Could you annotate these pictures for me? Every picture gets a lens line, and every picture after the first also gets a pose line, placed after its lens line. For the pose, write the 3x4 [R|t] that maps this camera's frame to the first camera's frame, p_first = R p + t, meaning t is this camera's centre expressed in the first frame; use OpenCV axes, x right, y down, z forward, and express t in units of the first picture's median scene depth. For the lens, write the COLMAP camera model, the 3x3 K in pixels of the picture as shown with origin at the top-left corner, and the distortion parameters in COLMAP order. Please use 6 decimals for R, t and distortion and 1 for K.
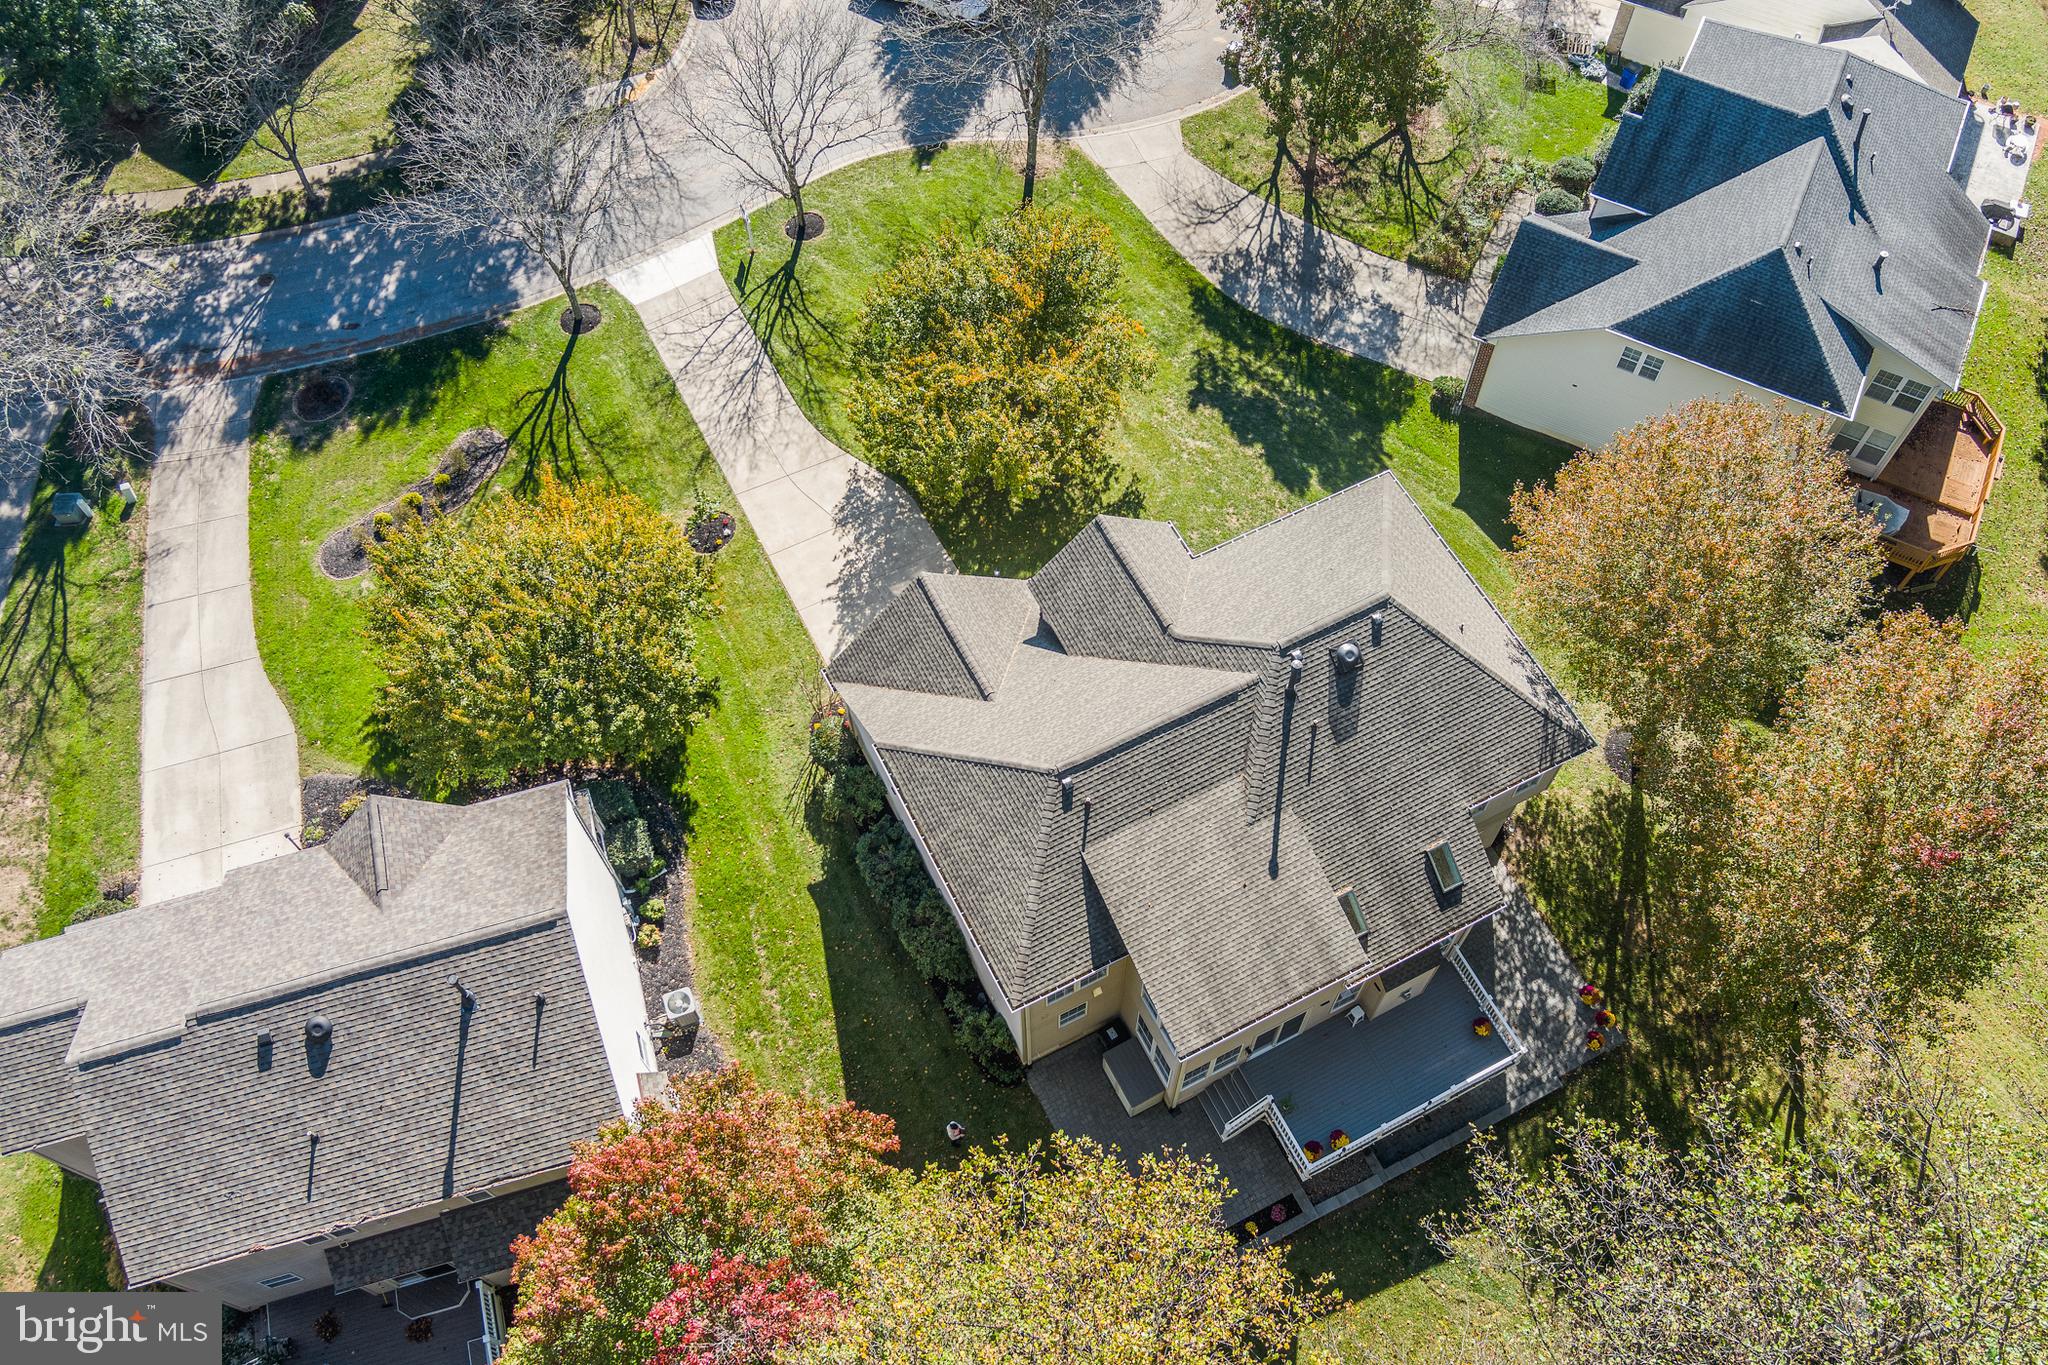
lens RADIAL K [[1712.7, 0, 1006.8], [0, 1712.7, 637.8], [0, 0, 1]] dist [-0.027903, -0.008121]
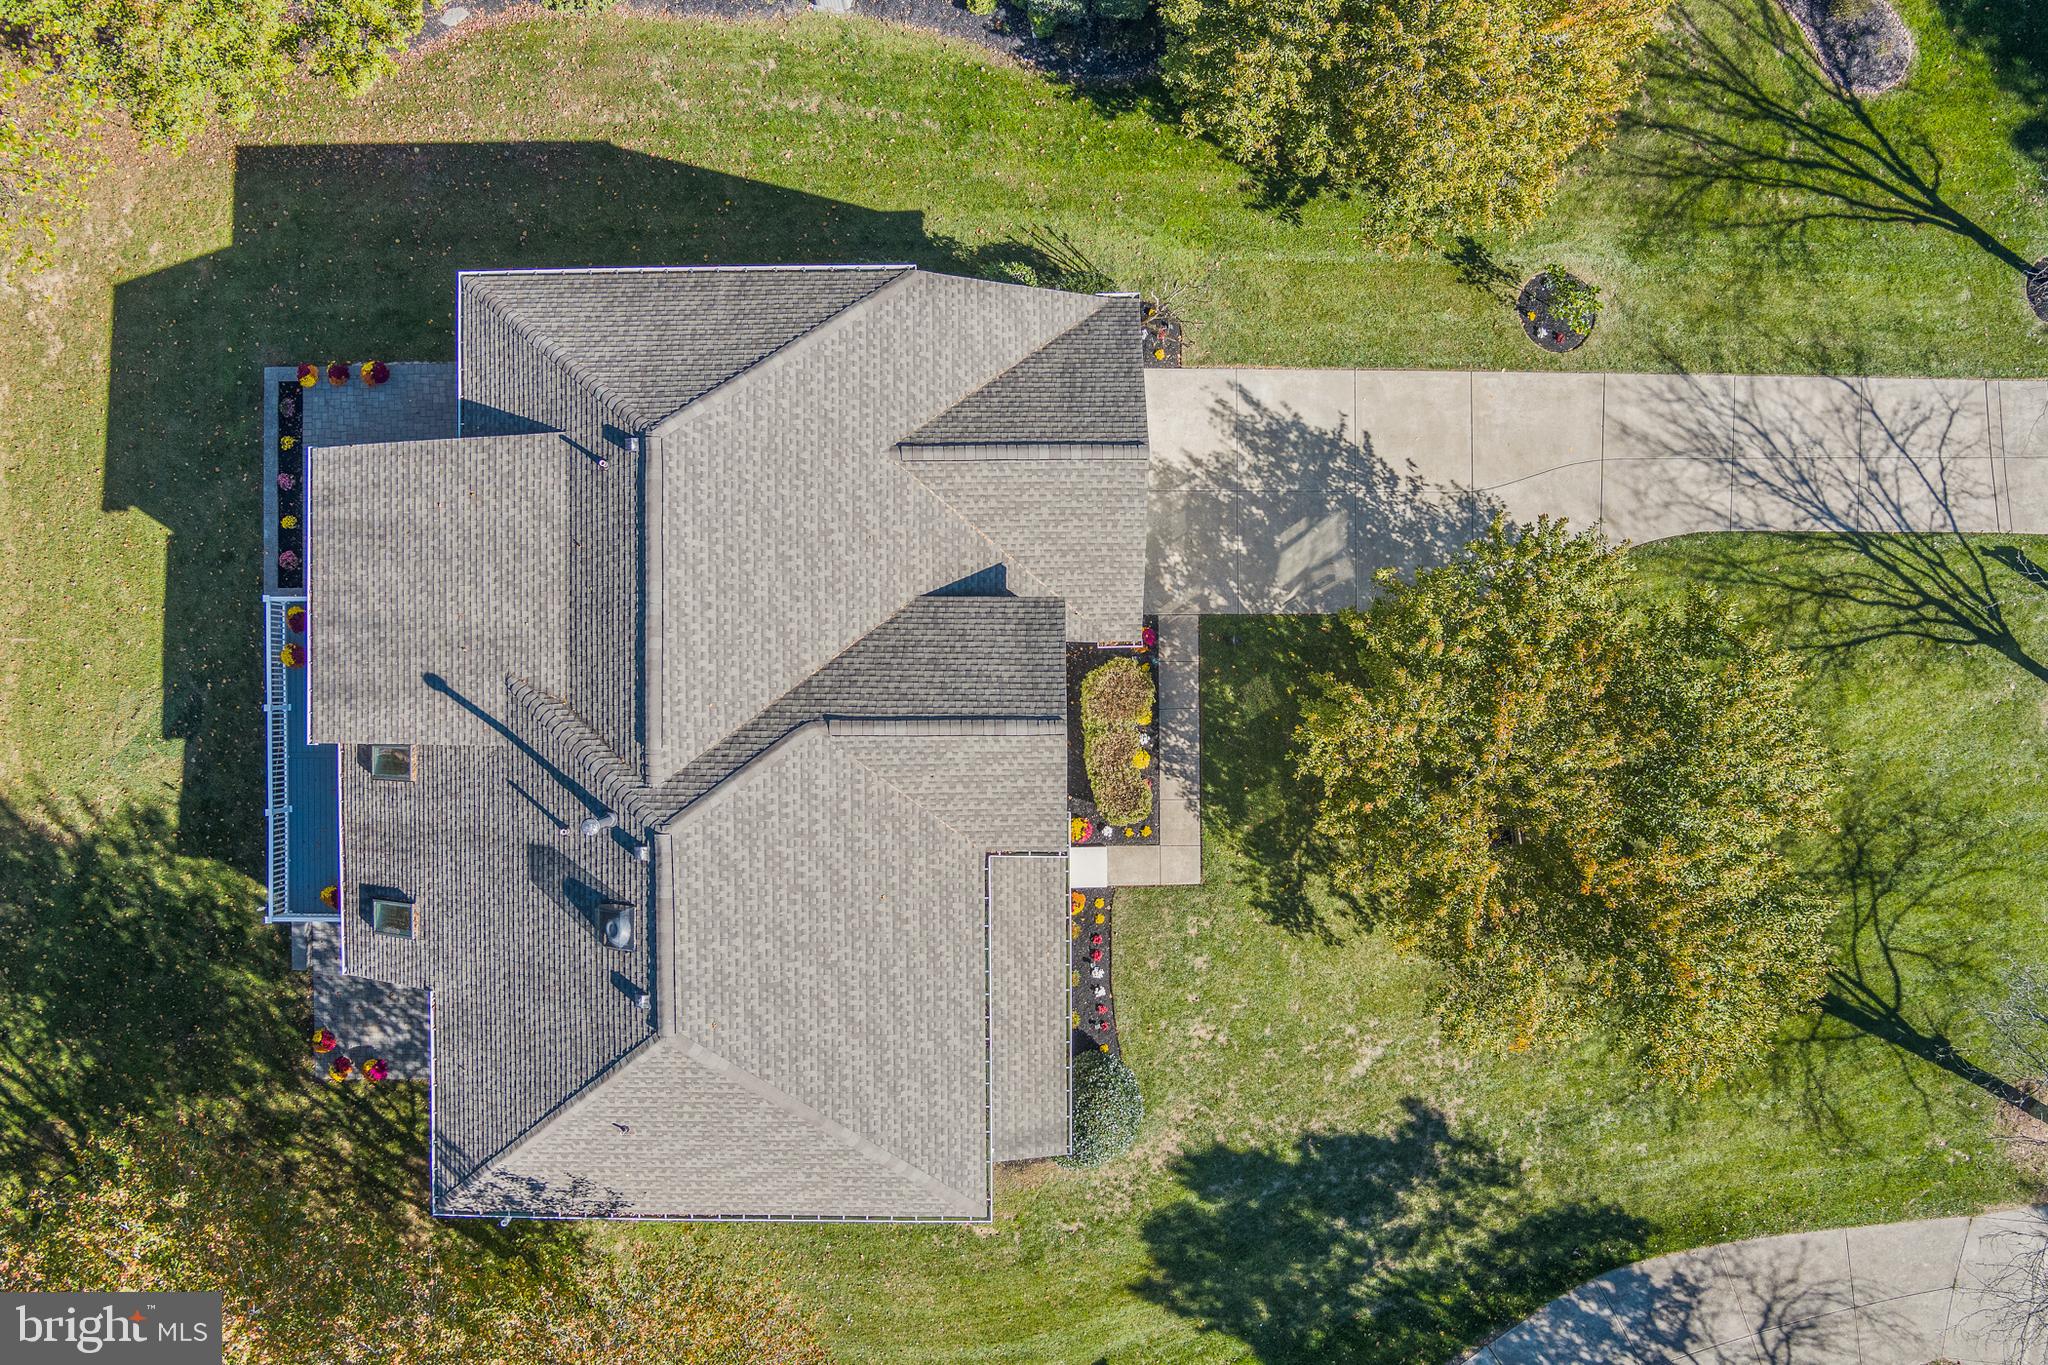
lens RADIAL K [[1712.7, 0, 1006.8], [0, 1712.7, 637.8], [0, 0, 1]] dist [-0.027903, -0.008121]
pose [[-0.450877, 0.892458, 0.015128, 0.021809], [-0.751368, -0.388637, 0.533299, -0.341718], [0.481826, 0.229086, 0.845792, 0.425753]]
